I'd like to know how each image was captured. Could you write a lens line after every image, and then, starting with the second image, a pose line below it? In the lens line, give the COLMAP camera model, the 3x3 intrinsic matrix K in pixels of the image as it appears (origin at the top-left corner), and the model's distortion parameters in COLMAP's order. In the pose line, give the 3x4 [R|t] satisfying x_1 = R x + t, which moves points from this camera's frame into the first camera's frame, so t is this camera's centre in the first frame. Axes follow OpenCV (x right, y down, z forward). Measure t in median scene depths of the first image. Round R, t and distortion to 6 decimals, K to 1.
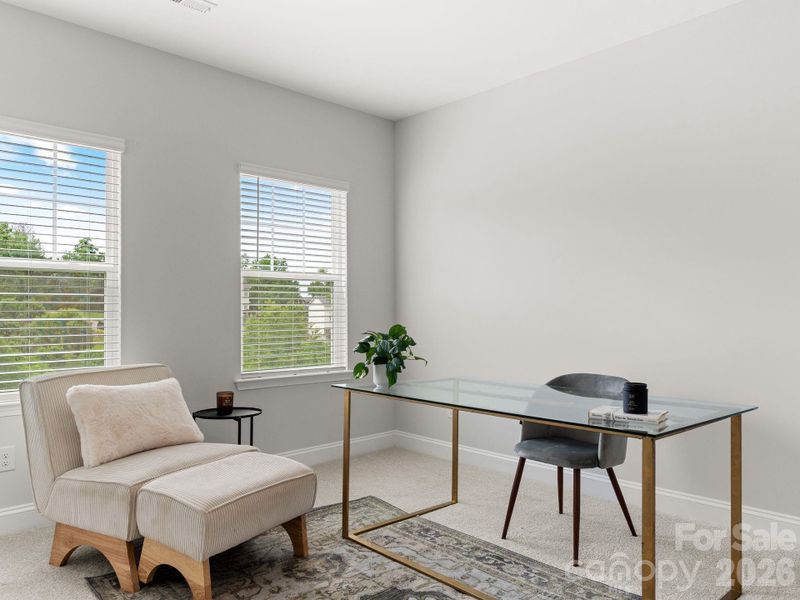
lens RADIAL K [[577.3, 0, 418.4], [0, 577.3, 301.9], [0, 0, 1]] dist [-0.001212, 0.001386]
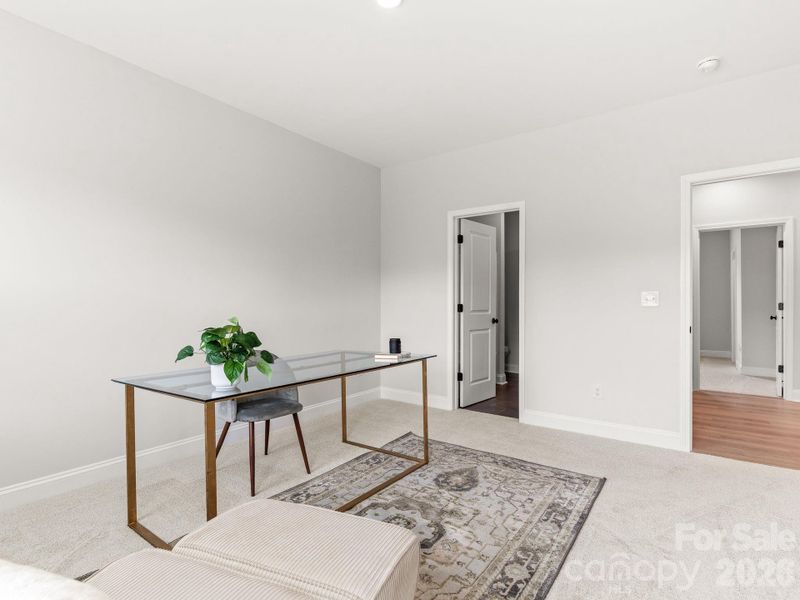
lens RADIAL K [[408.2, 0, 400.0], [0, 408.2, 300.0], [0, 0, 1]] dist [0.000088, 0.000007]
pose [[-0.164135, 0.014814, 0.986327, -0.732619], [-0.016079, 0.999714, -0.017691, 0.017945], [-0.986307, -0.018763, -0.163850, 0.844556]]
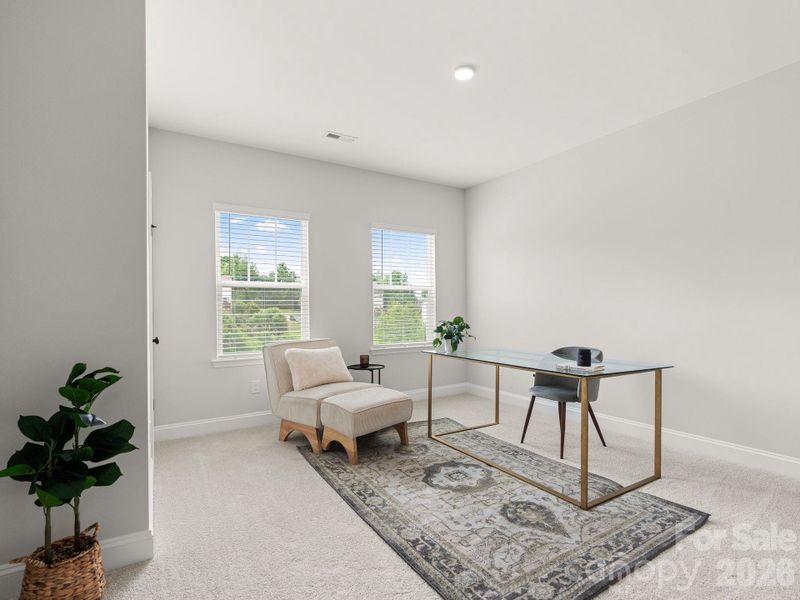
lens RADIAL K [[397.3, 0, 406.7], [0, 397.3, 310.9], [0, 0, 1]] dist [-0.015990, 0.000039]
pose [[0.974932, -0.004946, -0.222447, 0.079253], [0.009844, 0.999733, 0.020916, -0.003416], [0.222284, -0.022581, 0.974720, -0.194912]]
